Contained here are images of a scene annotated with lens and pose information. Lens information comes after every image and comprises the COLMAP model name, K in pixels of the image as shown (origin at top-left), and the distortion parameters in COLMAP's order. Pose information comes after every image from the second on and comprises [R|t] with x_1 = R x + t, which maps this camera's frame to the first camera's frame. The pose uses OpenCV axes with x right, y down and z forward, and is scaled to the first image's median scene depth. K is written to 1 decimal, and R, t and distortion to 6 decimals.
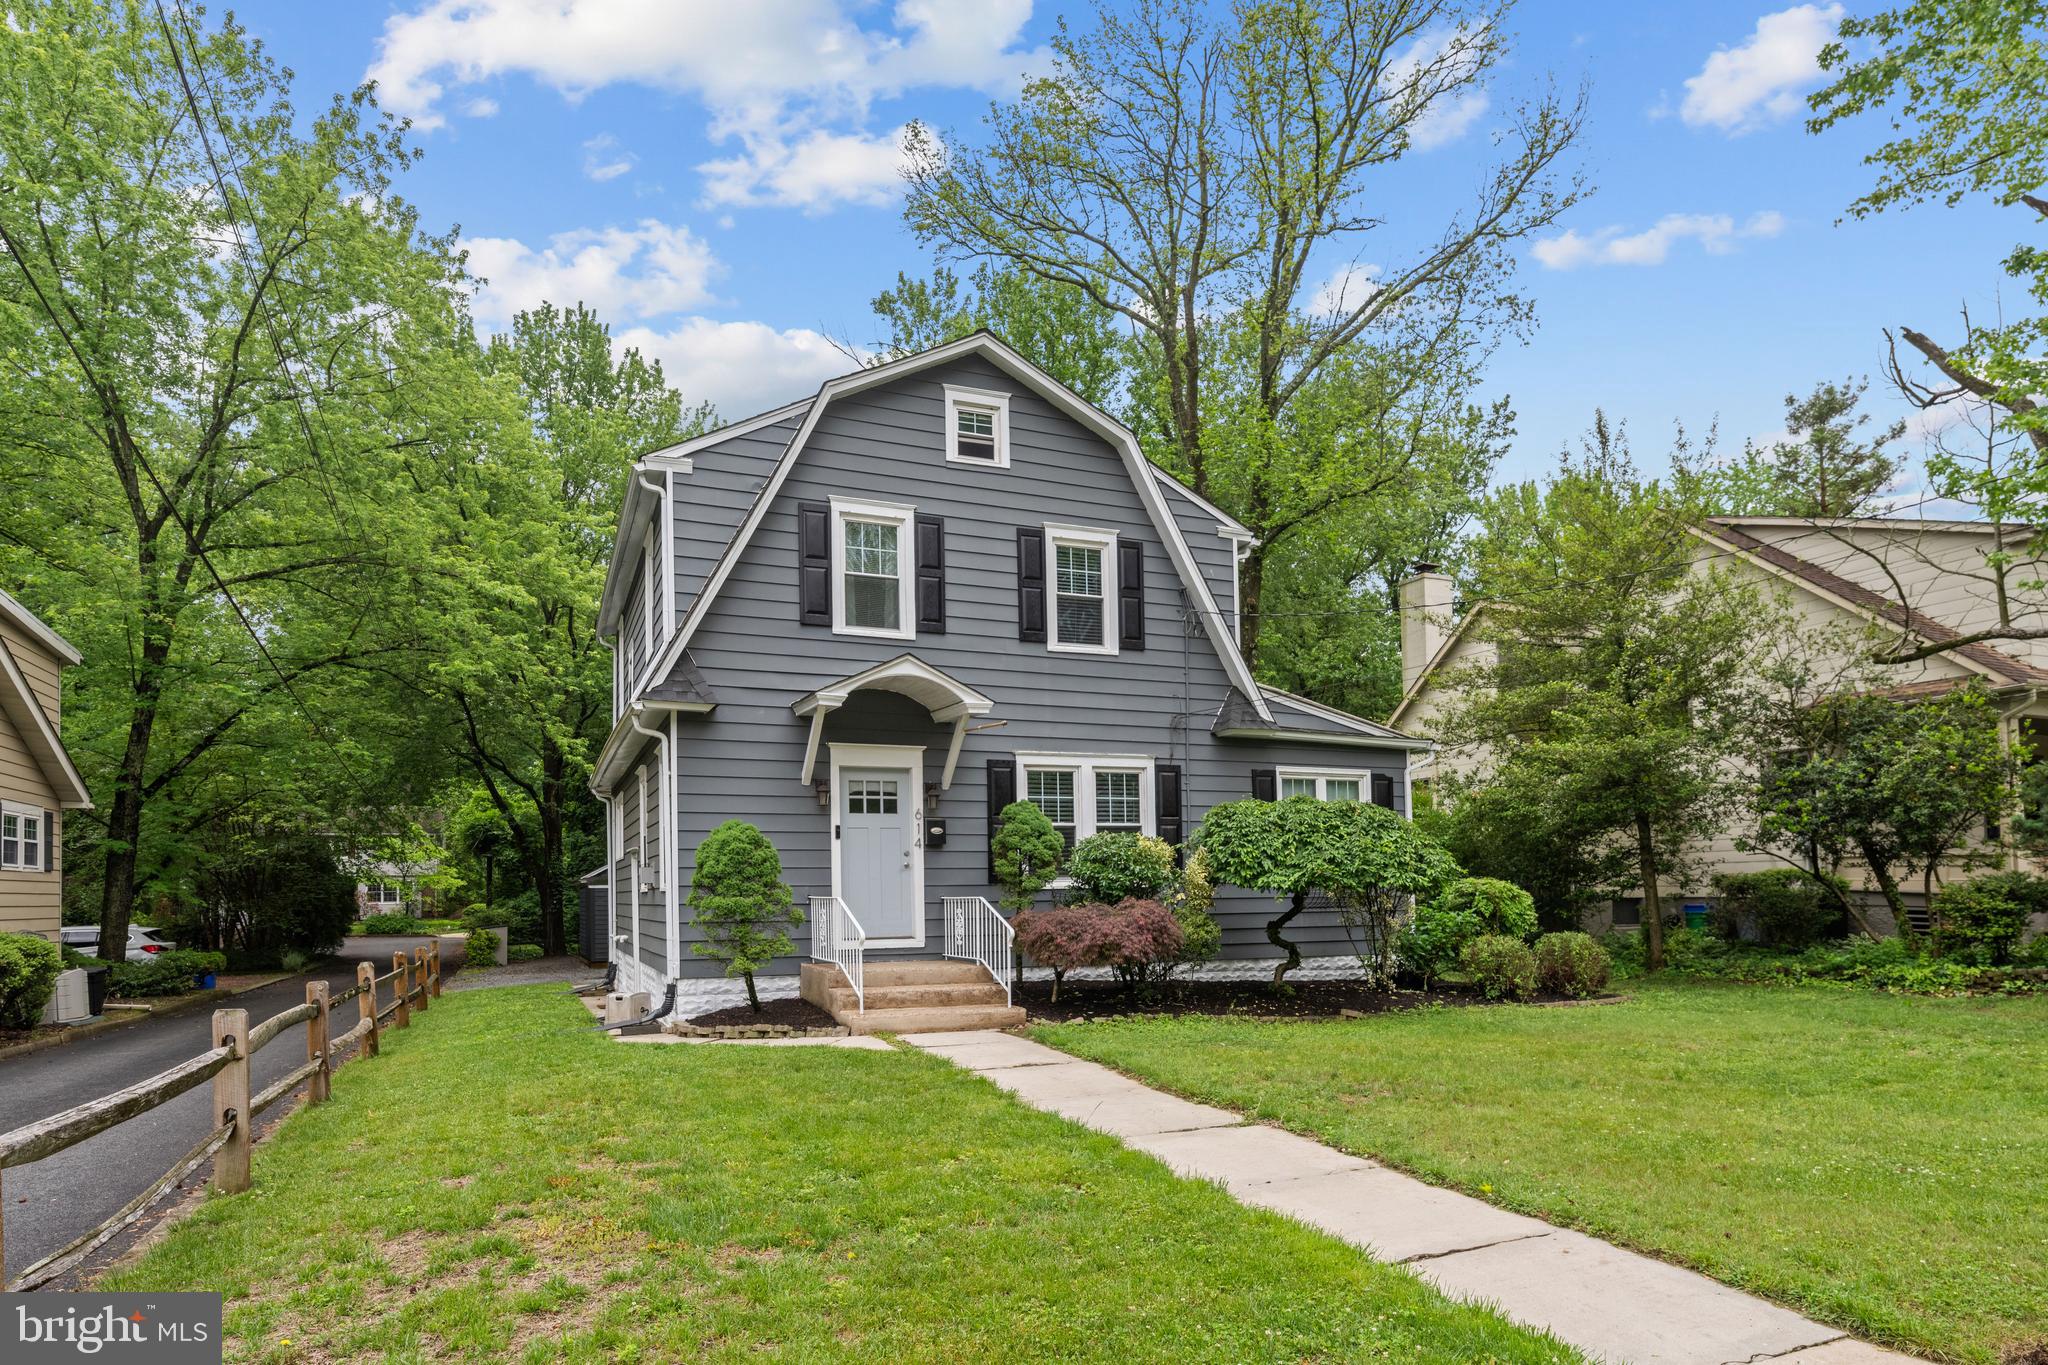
lens RADIAL K [[1153.5, 0, 1021.5], [0, 1153.5, 855.2], [0, 0, 1]] dist [0.001040, 0.000843]
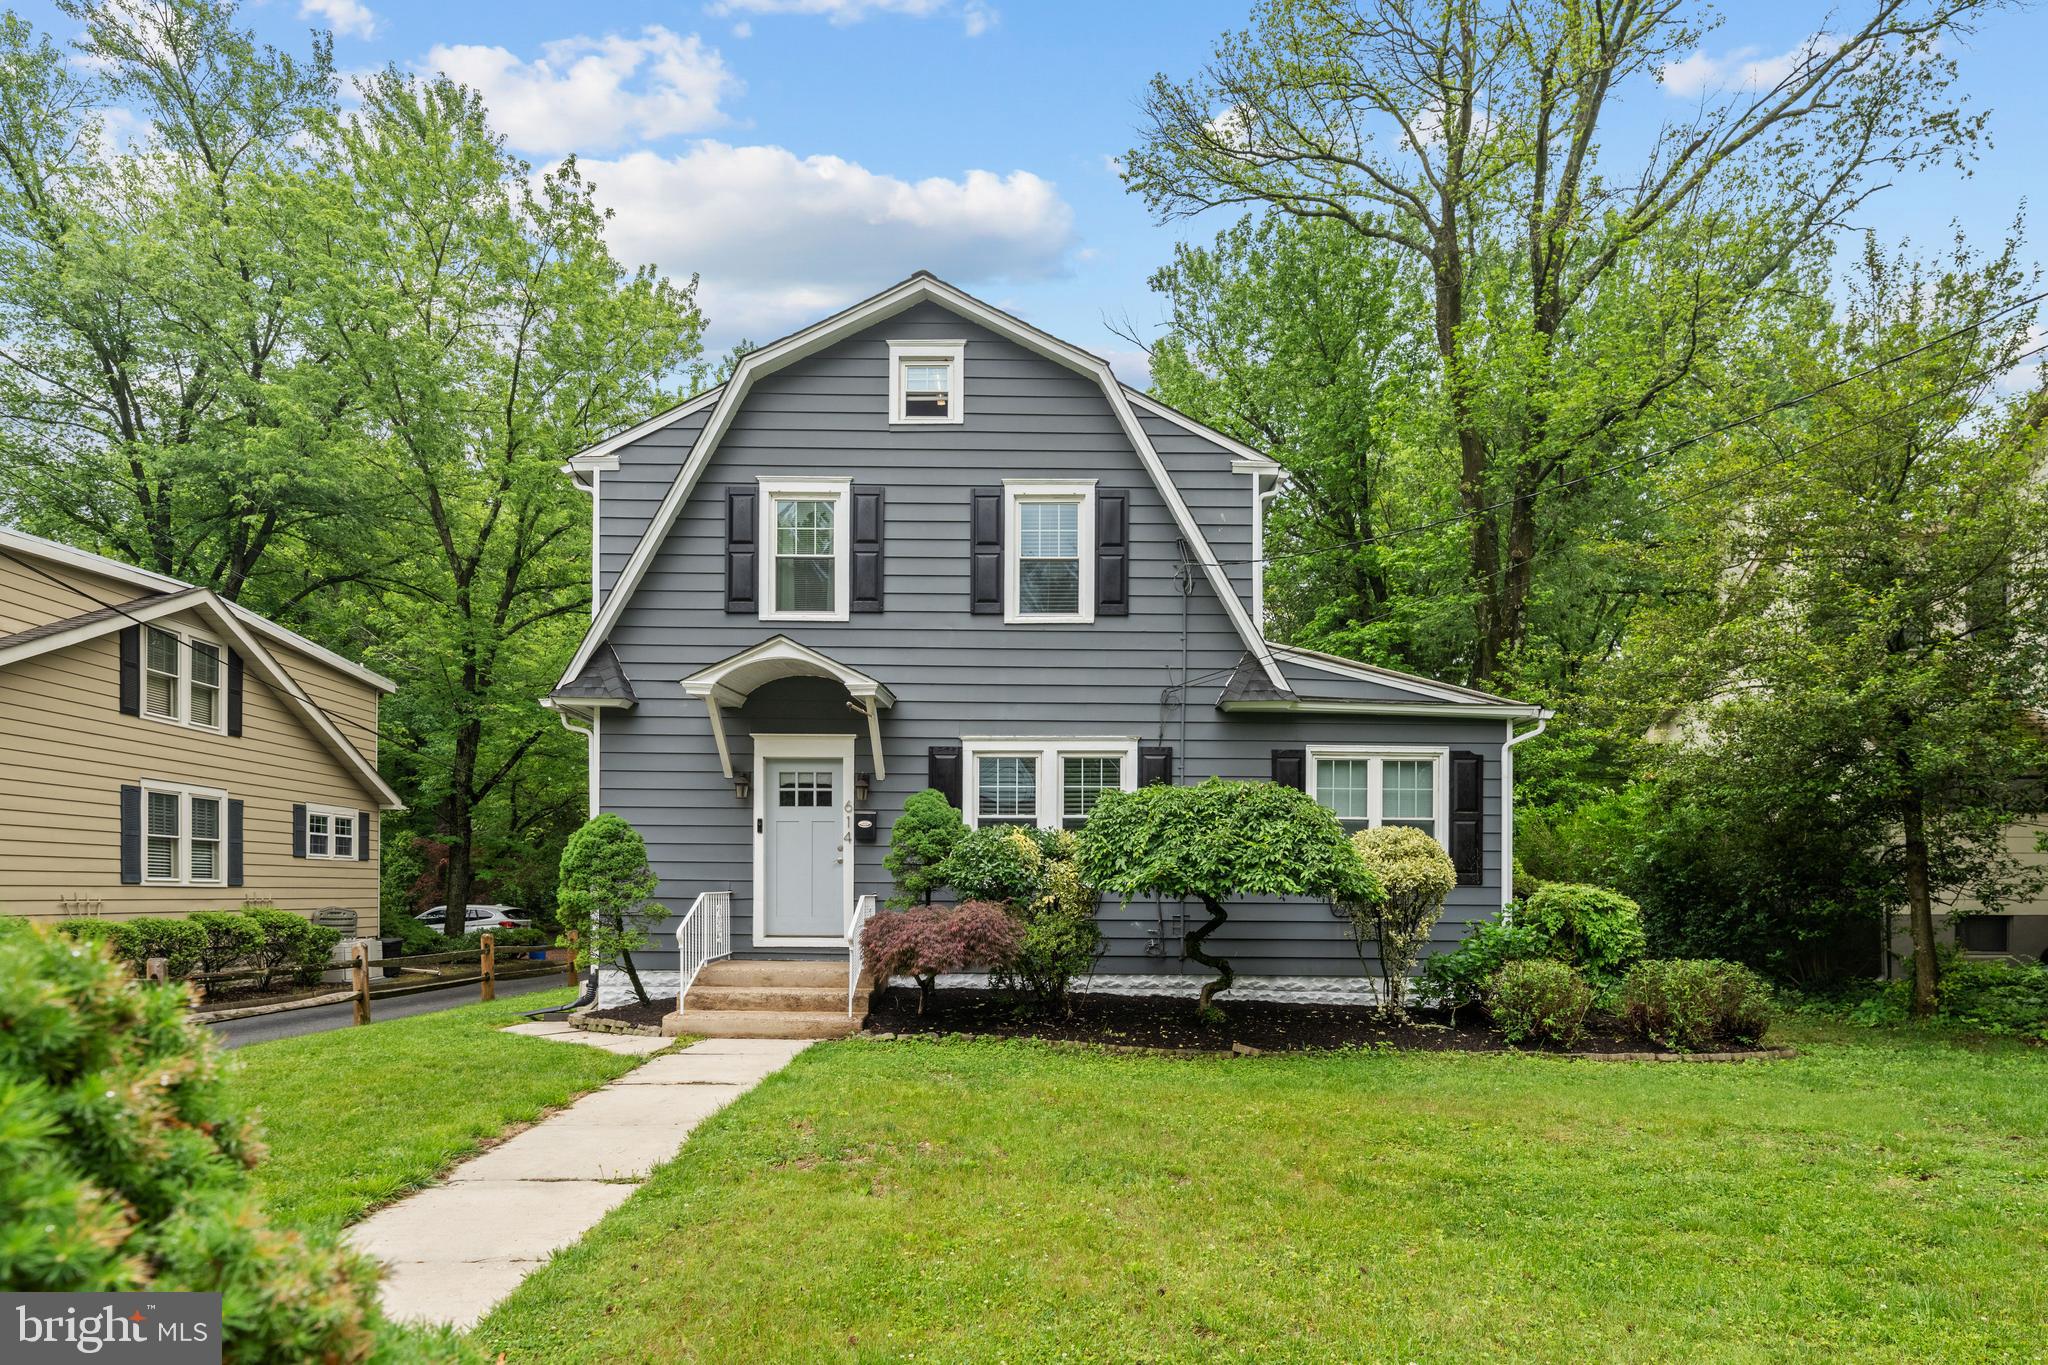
lens RADIAL K [[1129.4, 0, 1024.2], [0, 1129.4, 887.4], [0, 0, 1]] dist [0.002603, 0.000603]
pose [[0.926566, 0.016966, -0.375750, 0.382978], [-0.005167, 0.999462, 0.032385, -0.000104], [0.376098, -0.028065, 0.926155, 0.190292]]
